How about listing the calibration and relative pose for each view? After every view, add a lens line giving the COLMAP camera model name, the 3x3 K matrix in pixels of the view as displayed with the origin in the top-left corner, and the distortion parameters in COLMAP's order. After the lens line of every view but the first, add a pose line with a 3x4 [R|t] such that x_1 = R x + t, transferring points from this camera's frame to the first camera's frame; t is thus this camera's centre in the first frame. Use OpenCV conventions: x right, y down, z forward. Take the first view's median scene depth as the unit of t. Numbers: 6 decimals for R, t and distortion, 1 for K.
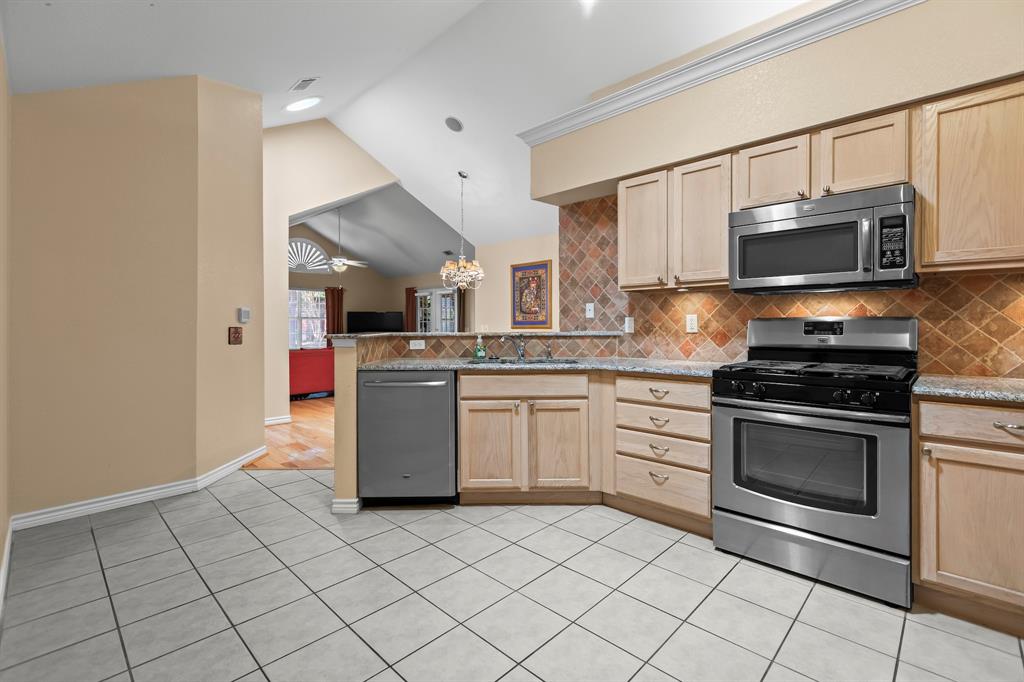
lens RADIAL K [[460.7, 0, 511.9], [0, 460.7, 326.9], [0, 0, 1]] dist [0.003710, -0.000985]
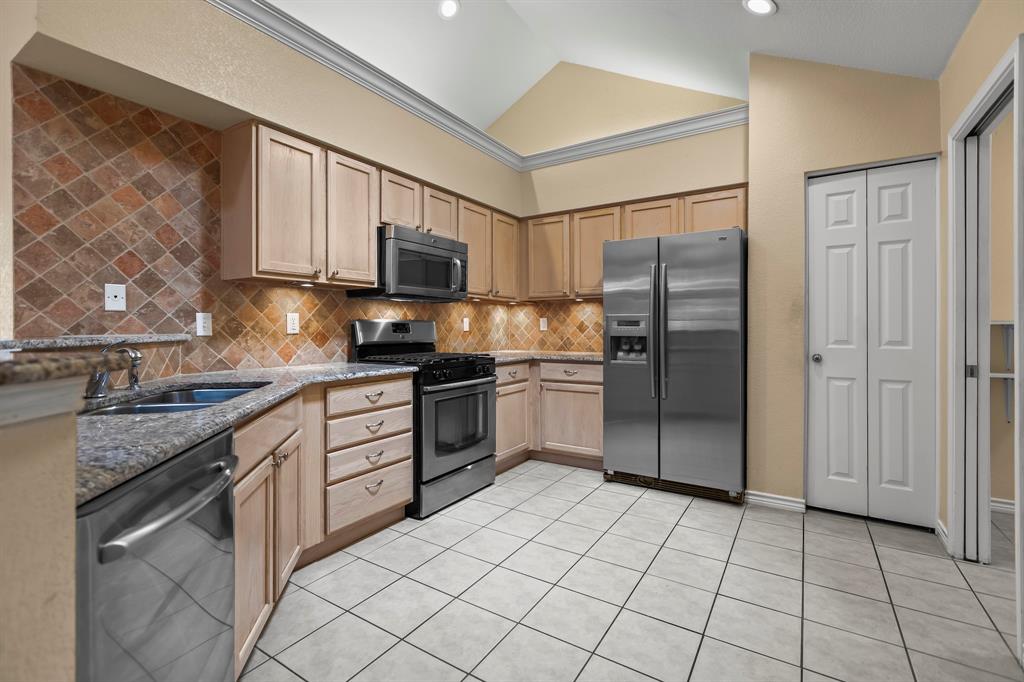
lens RADIAL K [[460.7, 0, 507.5], [0, 460.7, 328.8], [0, 0, 1]] dist [0.003710, -0.000985]
pose [[-0.196498, -0.000357, 0.980504, -0.574155], [0.002492, 0.999997, 0.000864, 0.003601], [-0.980501, 0.002613, -0.196497, 0.799524]]
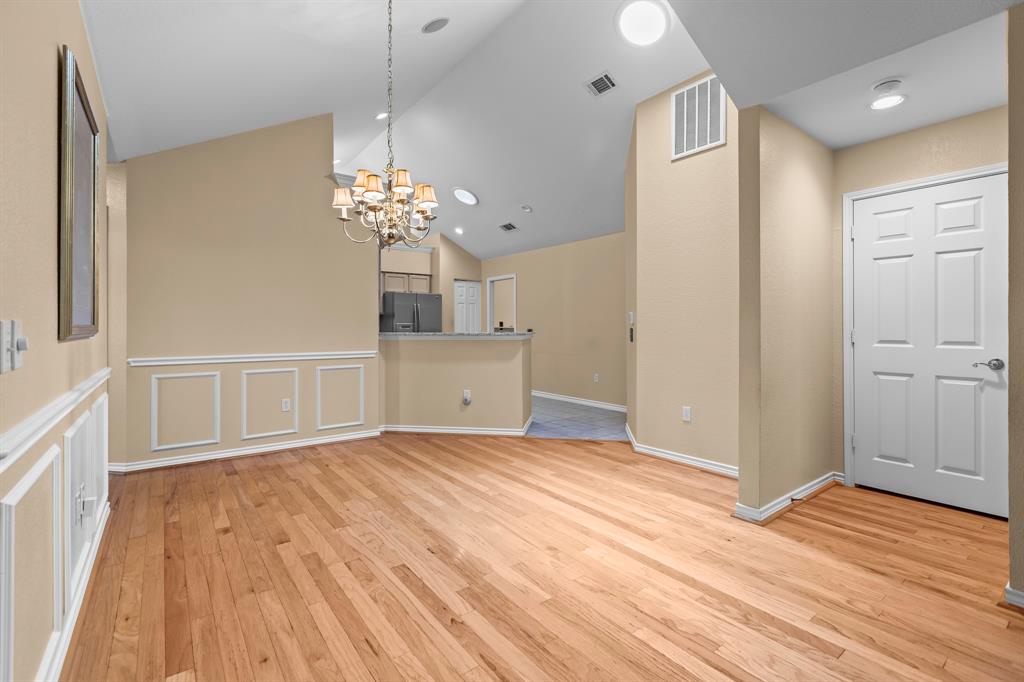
lens RADIAL K [[460.7, 0, 516.8], [0, 460.7, 330.0], [0, 0, 1]] dist [0.003710, -0.000985]
pose [[-0.989450, 0.004493, 0.144807, -0.585909], [0.005511, 0.999963, 0.006627, -0.003165], [-0.144771, 0.007355, -0.989438, 2.903826]]
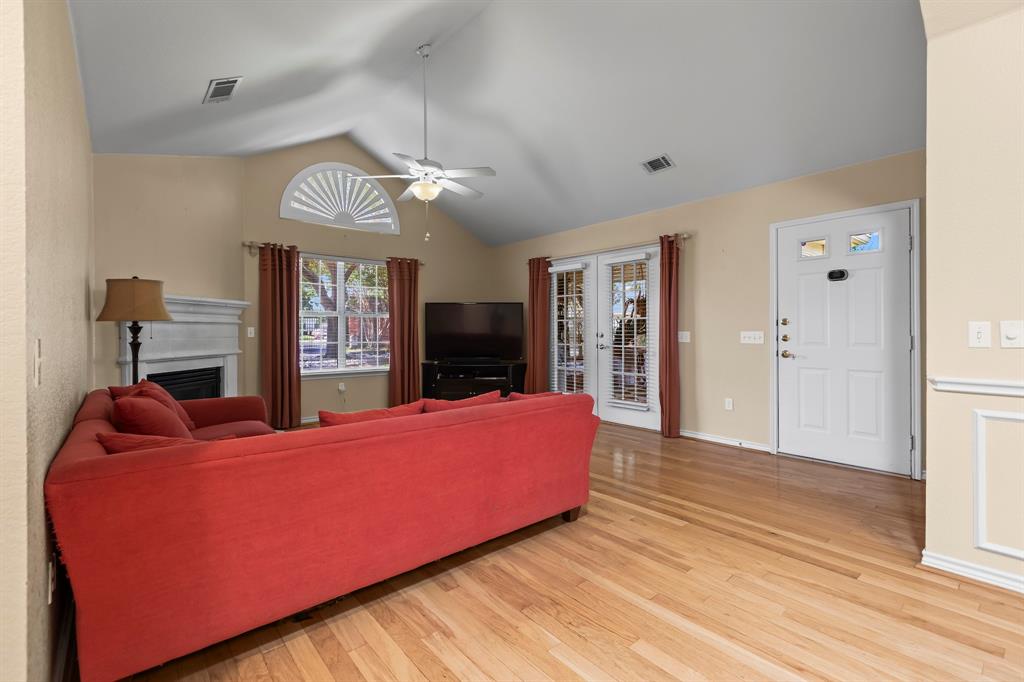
lens RADIAL K [[460.7, 0, 517.4], [0, 460.7, 330.7], [0, 0, 1]] dist [0.003710, -0.000985]
pose [[0.995795, -0.000945, -0.091604, -0.793897], [0.001039, 0.999999, 0.000984, 0.001226], [0.091603, -0.001075, 0.995795, 1.849490]]
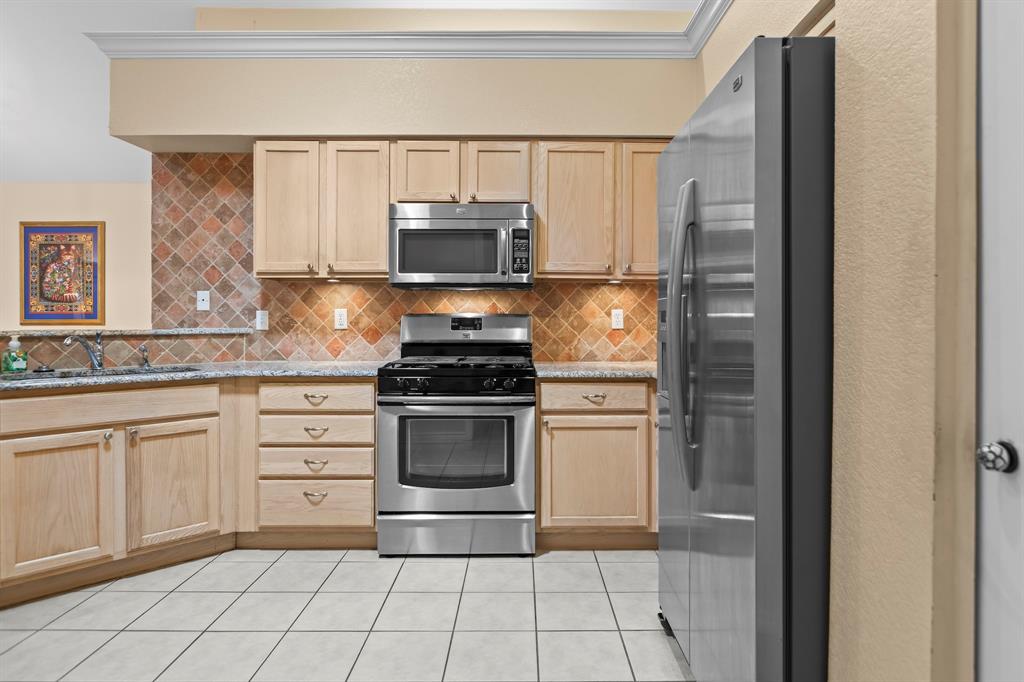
lens RADIAL K [[578.9, 0, 523.8], [0, 578.9, 320.6], [0, 0, 1]] dist [-0.001853, -0.002279]
pose [[0.716148, 0.004711, 0.697932, -0.140589], [-0.001617, 0.999986, -0.005091, 0.001311], [-0.697946, 0.002517, 0.716146, -0.046329]]
